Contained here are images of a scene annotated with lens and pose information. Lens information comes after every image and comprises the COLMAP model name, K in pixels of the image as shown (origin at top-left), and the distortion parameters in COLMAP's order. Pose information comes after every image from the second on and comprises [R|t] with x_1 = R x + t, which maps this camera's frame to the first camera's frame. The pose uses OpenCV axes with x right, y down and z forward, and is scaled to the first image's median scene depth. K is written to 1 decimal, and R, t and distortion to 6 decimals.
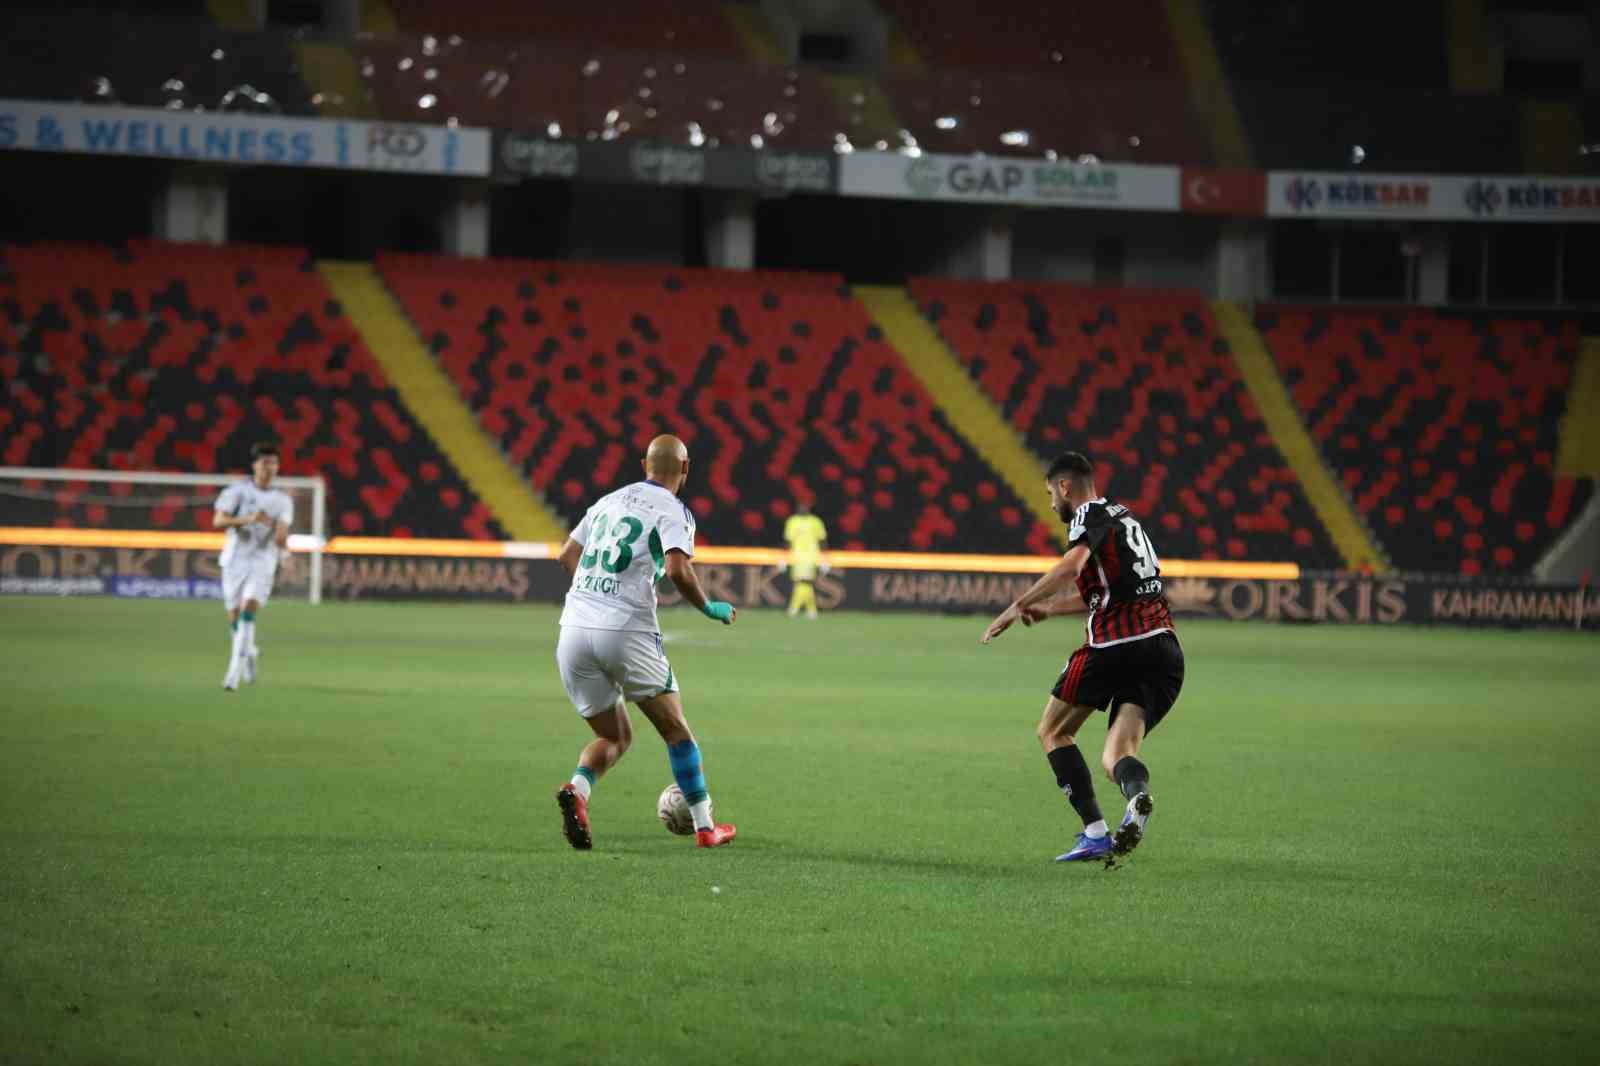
lens RADIAL K [[6150.9, 0, 889.5], [0, 6150.9, 522.6], [0, 0, 1]] dist [1.001706, 0.000000]
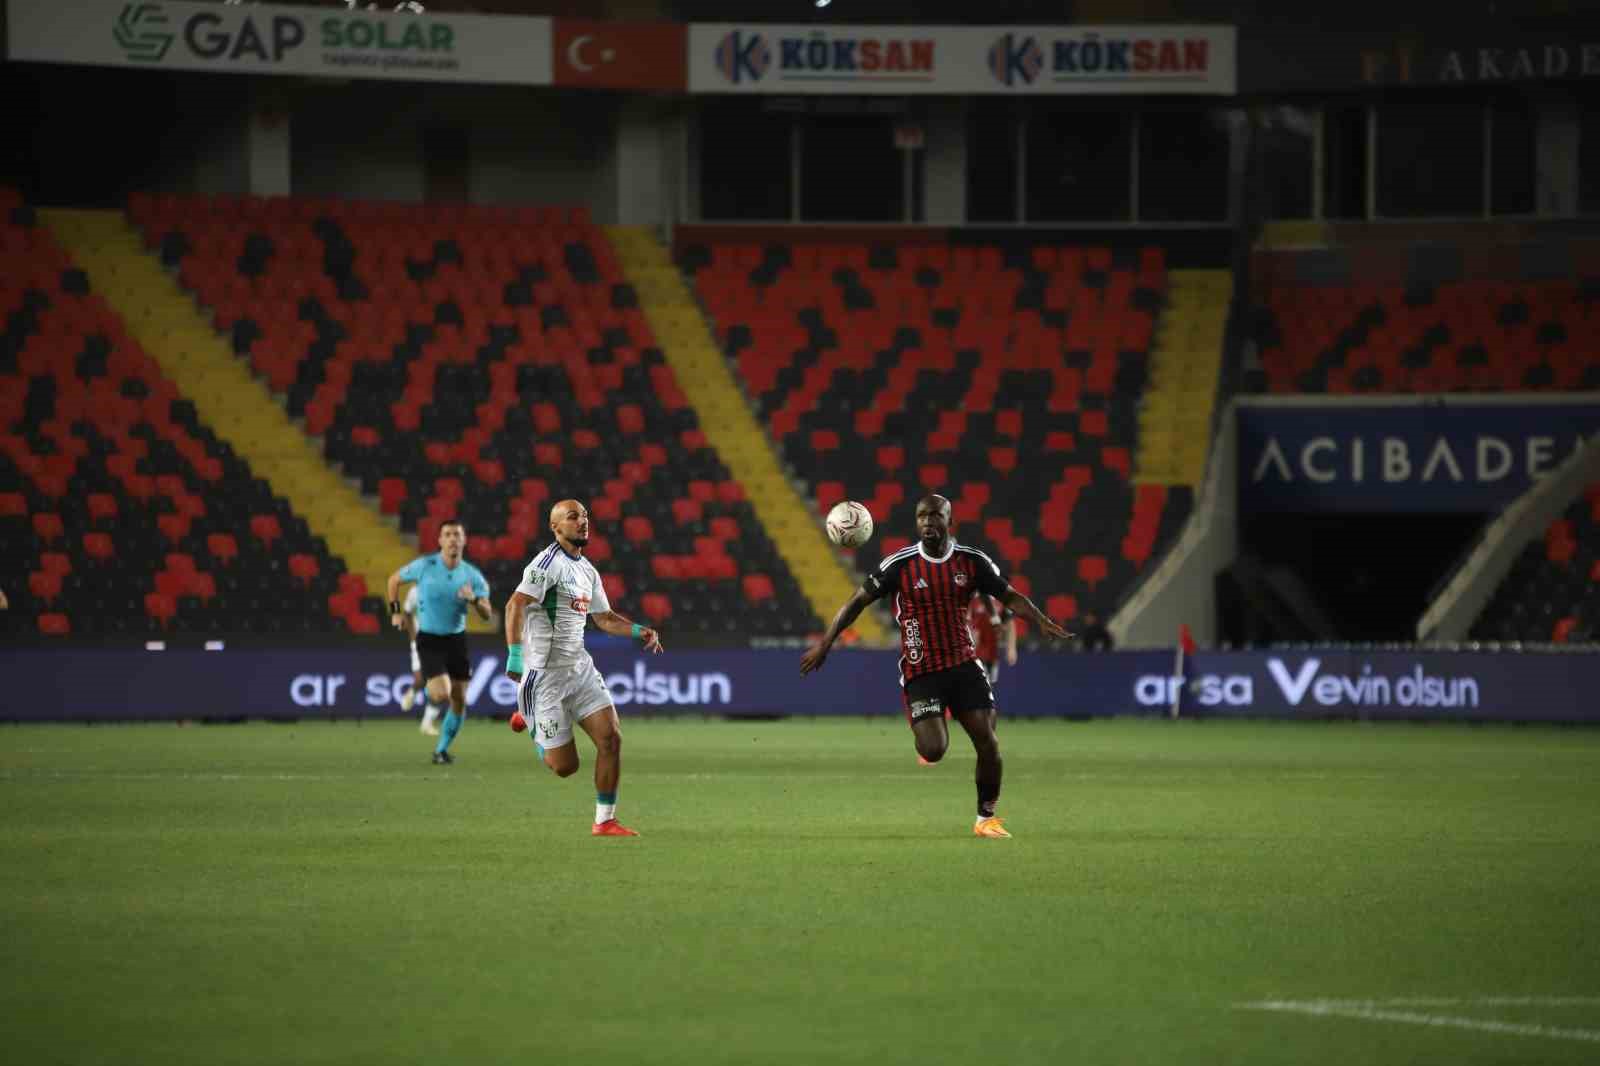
lens RADIAL K [[6150.9, 0, 789.4], [0, 6150.9, 536.4], [0, 0, 1]] dist [1.001706, 0.000000]
pose [[0.997733, -0.023890, 0.062913, 0.029721], [0.024008, 0.999711, -0.001116, -0.002207], [-0.062868, 0.002624, 0.998018, 0.354591]]
